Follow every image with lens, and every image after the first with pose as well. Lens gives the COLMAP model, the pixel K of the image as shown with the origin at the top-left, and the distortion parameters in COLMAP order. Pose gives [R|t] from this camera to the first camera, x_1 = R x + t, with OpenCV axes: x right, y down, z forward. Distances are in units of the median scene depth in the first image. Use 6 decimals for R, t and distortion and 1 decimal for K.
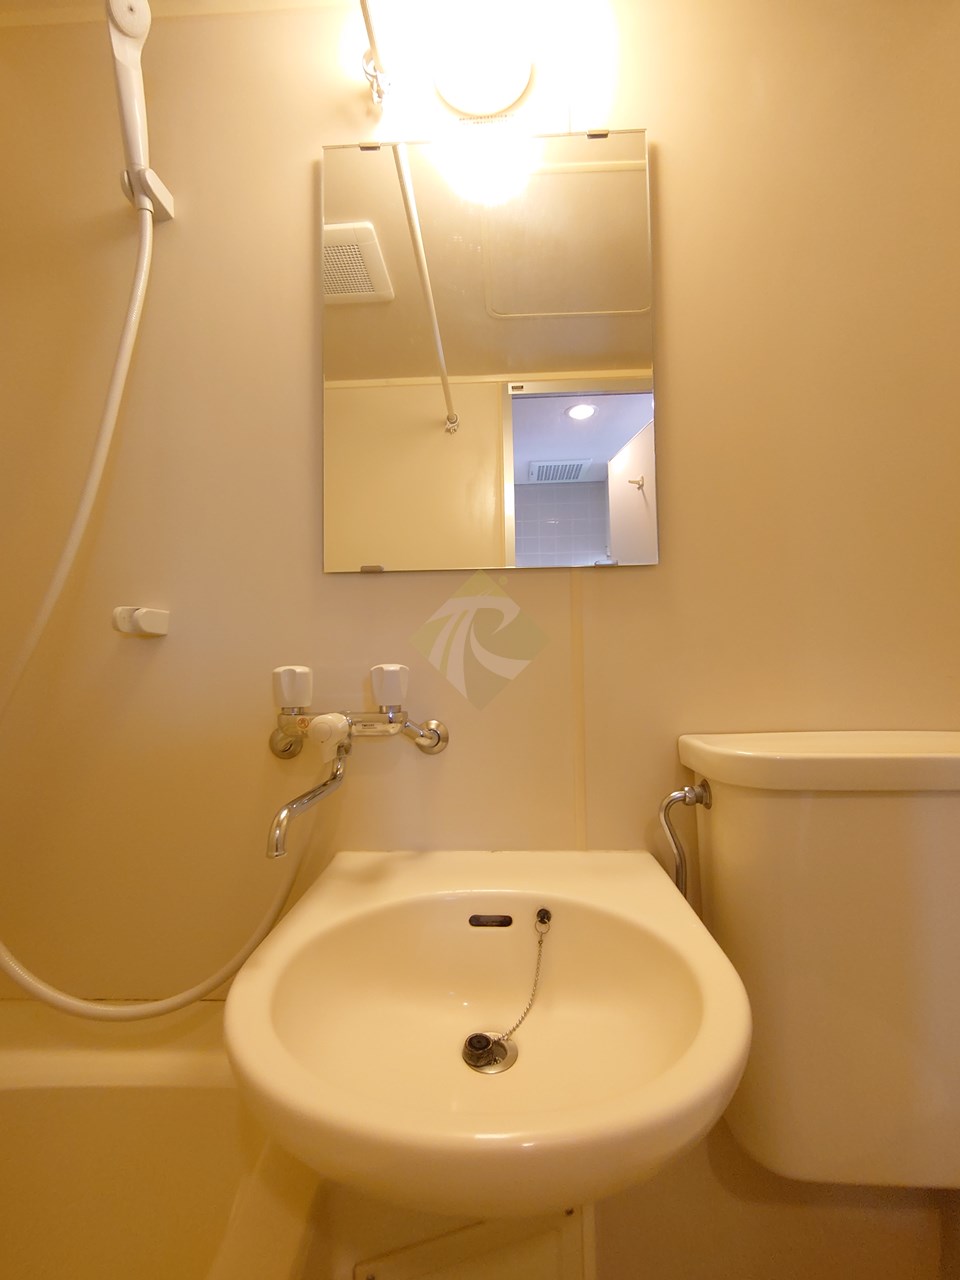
lens RADIAL K [[547.4, 0, 477.4], [0, 547.4, 640.3], [0, 0, 1]] dist [-0.003550, 0.000698]
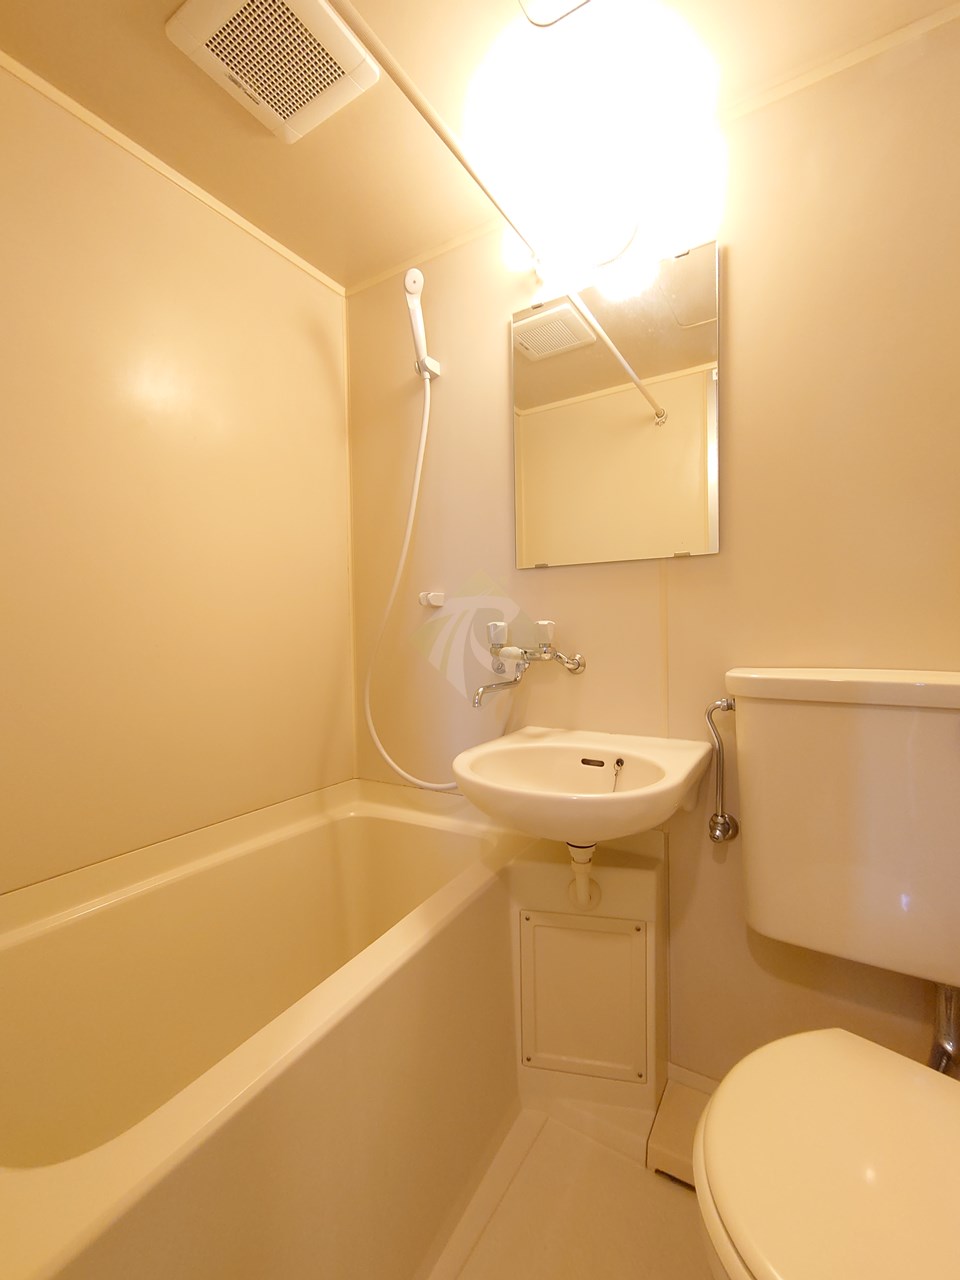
lens RADIAL K [[547.4, 0, 489.0], [0, 547.4, 640.1], [0, 0, 1]] dist [-0.003550, 0.000698]
pose [[0.873949, 0.012602, -0.485855, 0.524632], [0.026704, 0.996909, 0.073893, -0.029483], [0.485284, -0.077553, 0.870911, -0.623615]]
